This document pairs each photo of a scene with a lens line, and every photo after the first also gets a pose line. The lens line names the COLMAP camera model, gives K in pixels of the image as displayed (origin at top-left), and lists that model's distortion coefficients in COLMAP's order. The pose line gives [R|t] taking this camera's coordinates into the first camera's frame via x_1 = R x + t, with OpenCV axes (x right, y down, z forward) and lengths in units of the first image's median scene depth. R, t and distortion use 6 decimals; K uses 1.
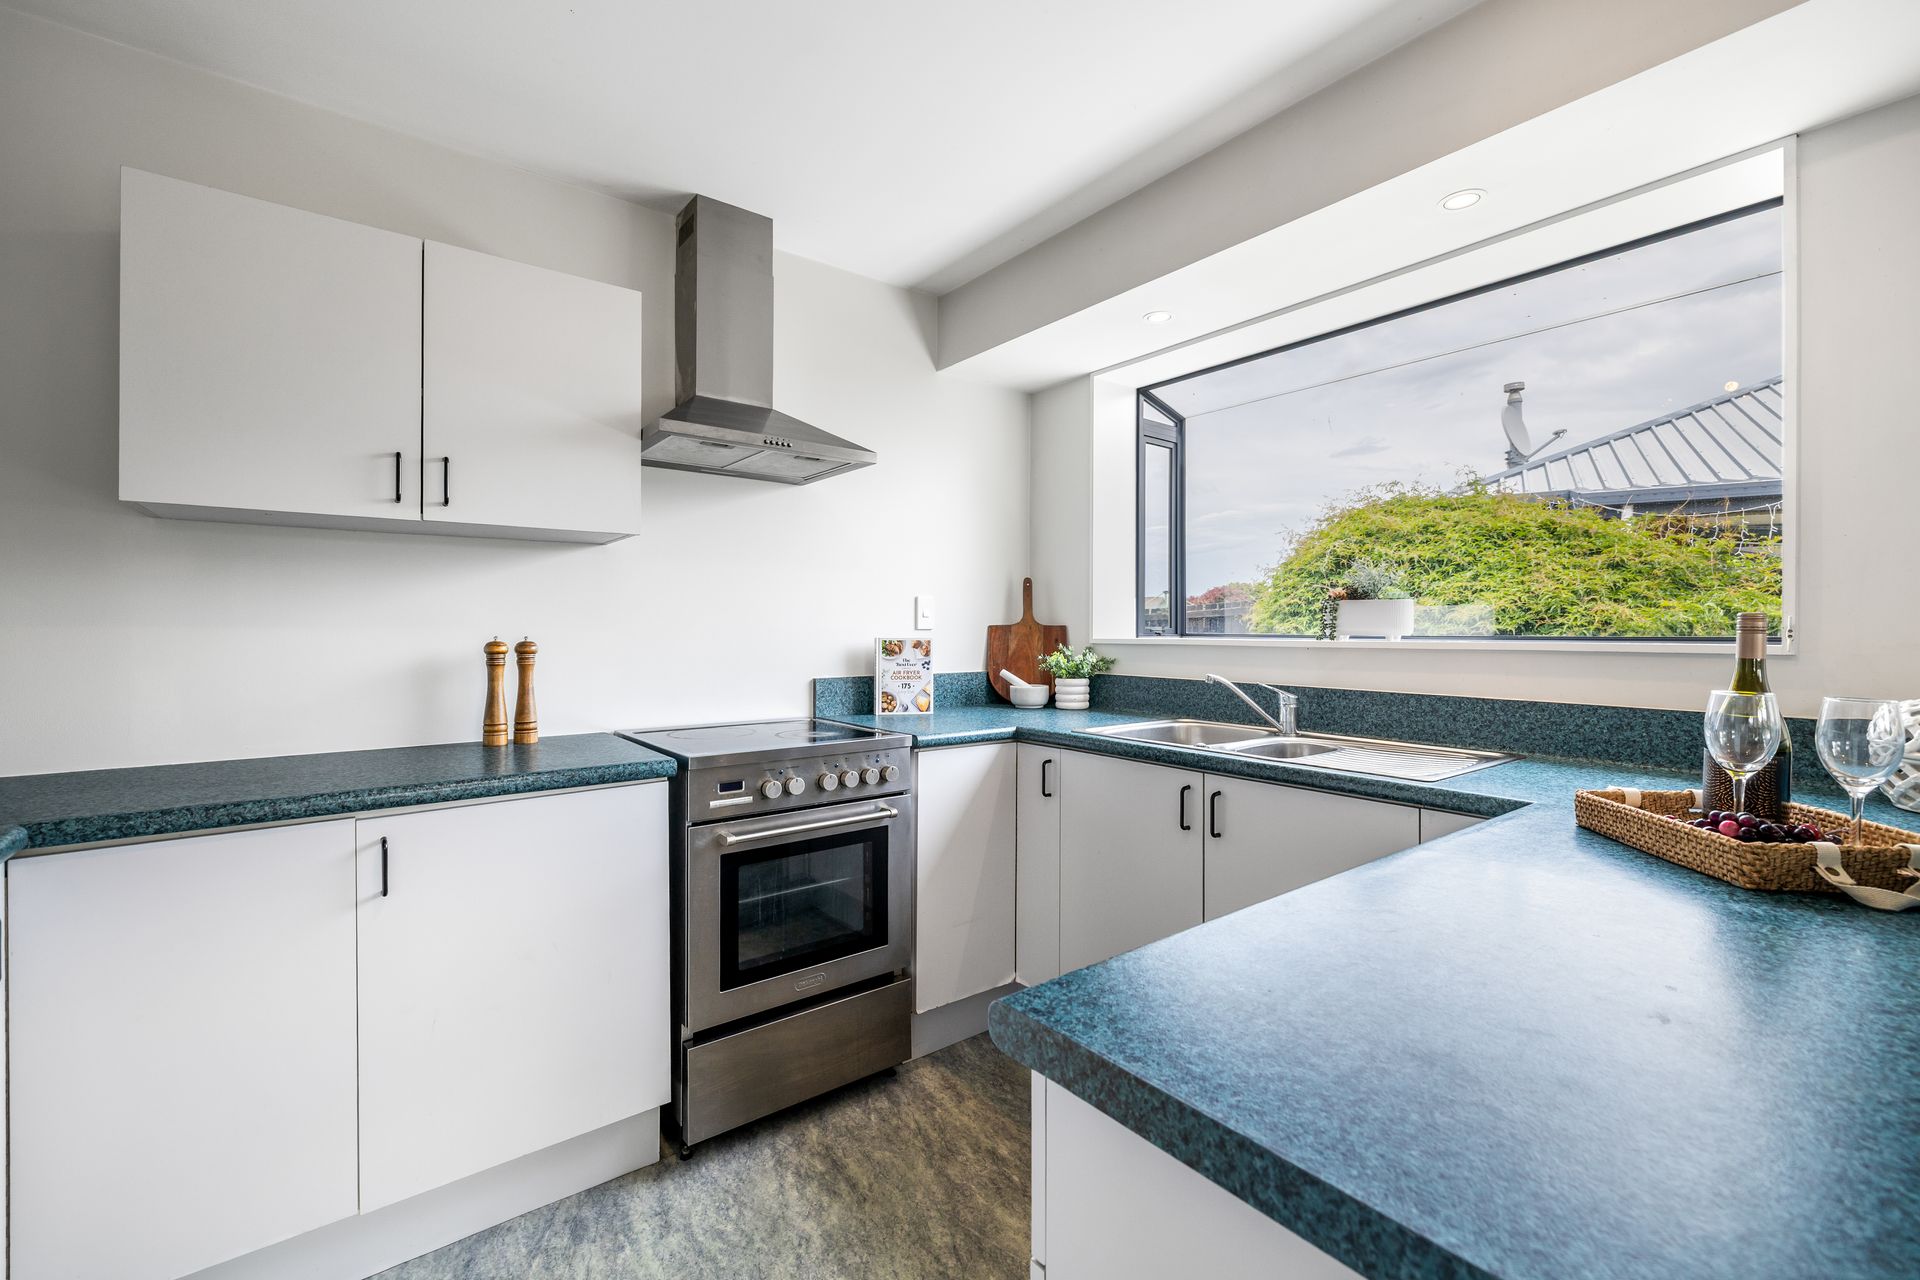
lens RADIAL K [[811.8, 0, 958.2], [0, 811.8, 623.4], [0, 0, 1]] dist [0.009063, -0.000045]
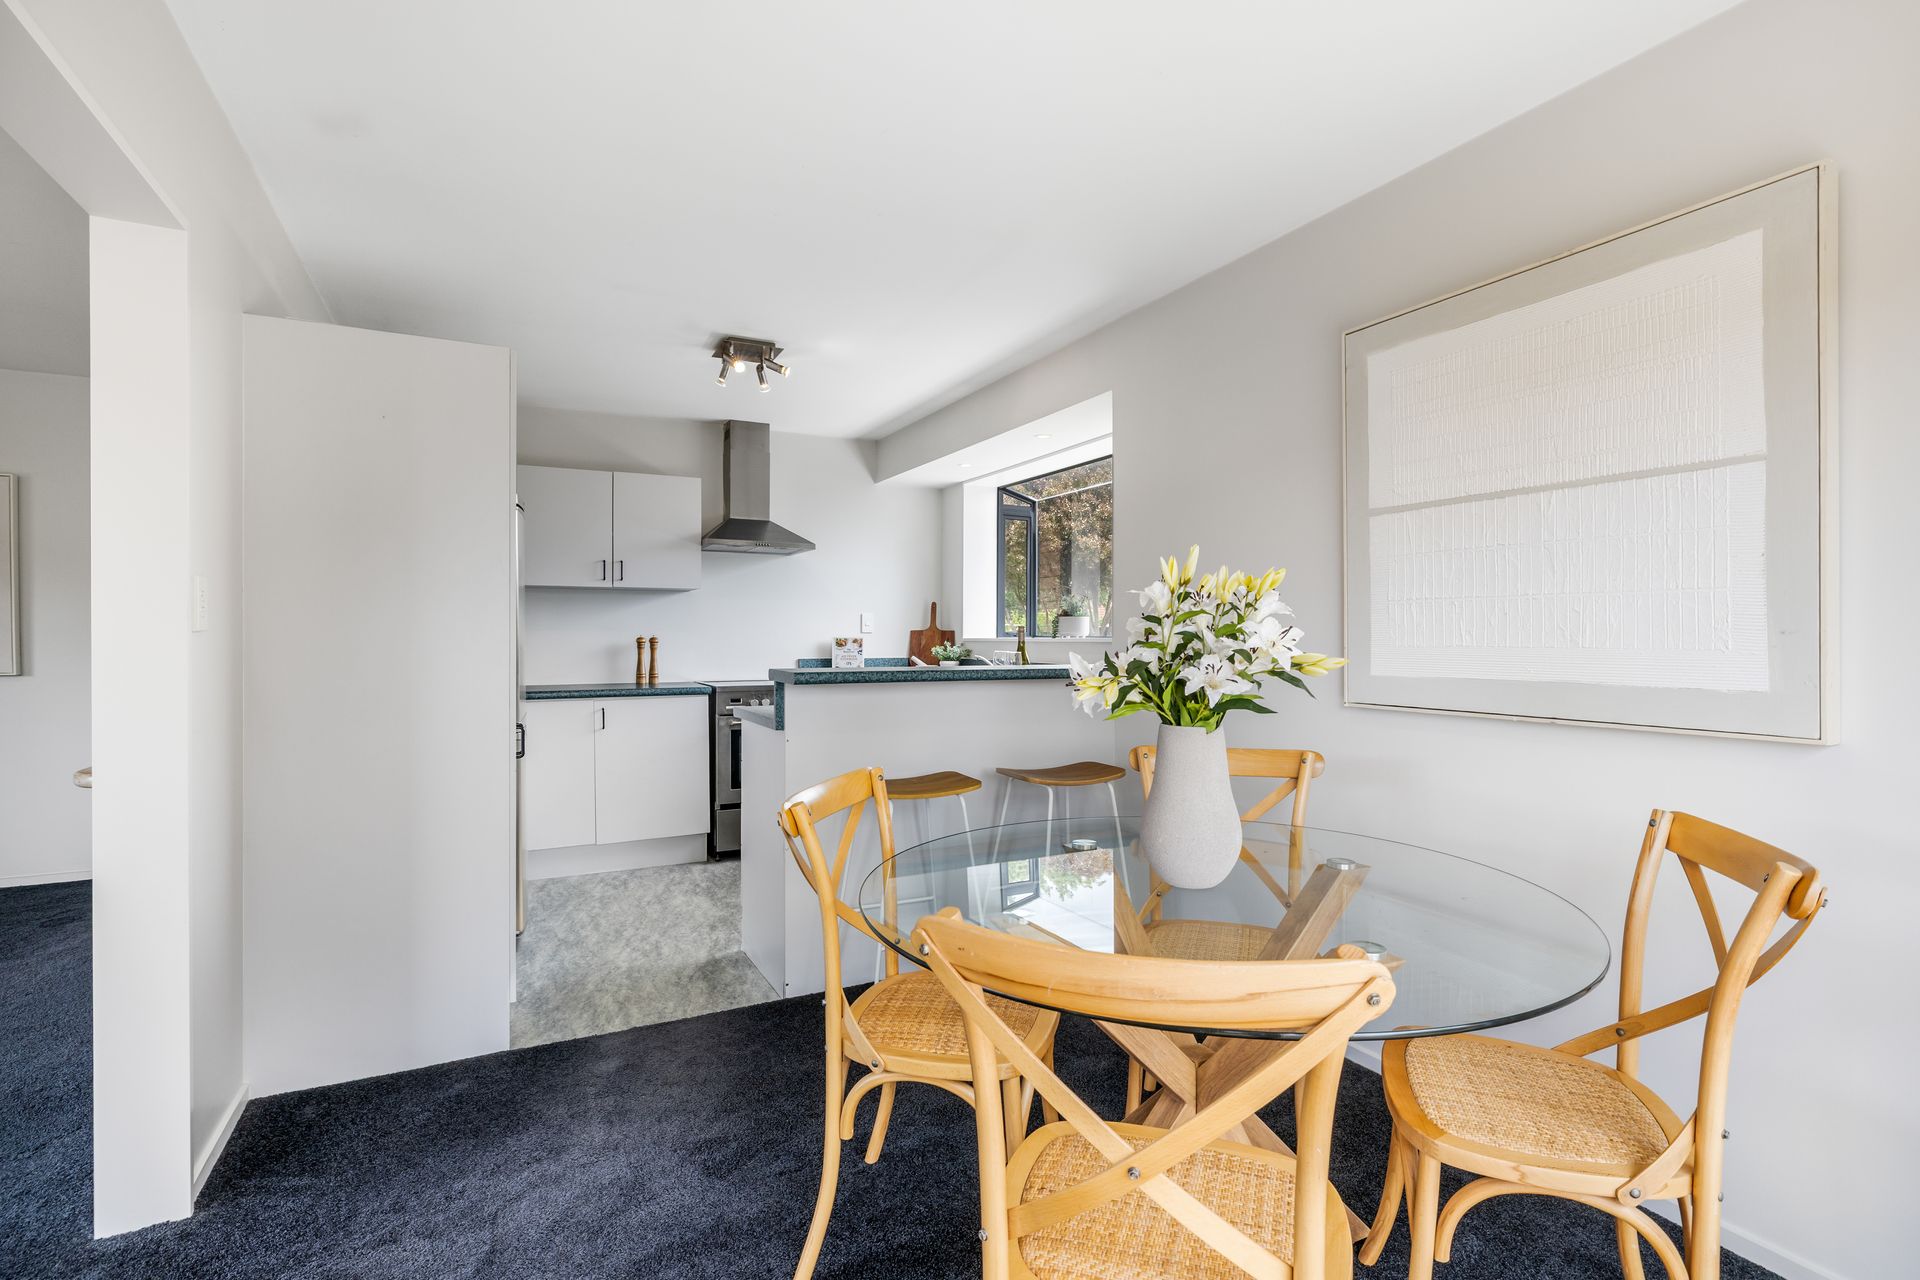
lens RADIAL K [[894.6, 0, 960.0], [0, 894.6, 640.0], [0, 0, 1]] dist [-0.004485, -0.000184]
pose [[0.983717, 0.002071, -0.179712, 0.633961], [0.000102, 0.999927, 0.012085, -0.000088], [0.179724, -0.011906, 0.983645, -1.084987]]
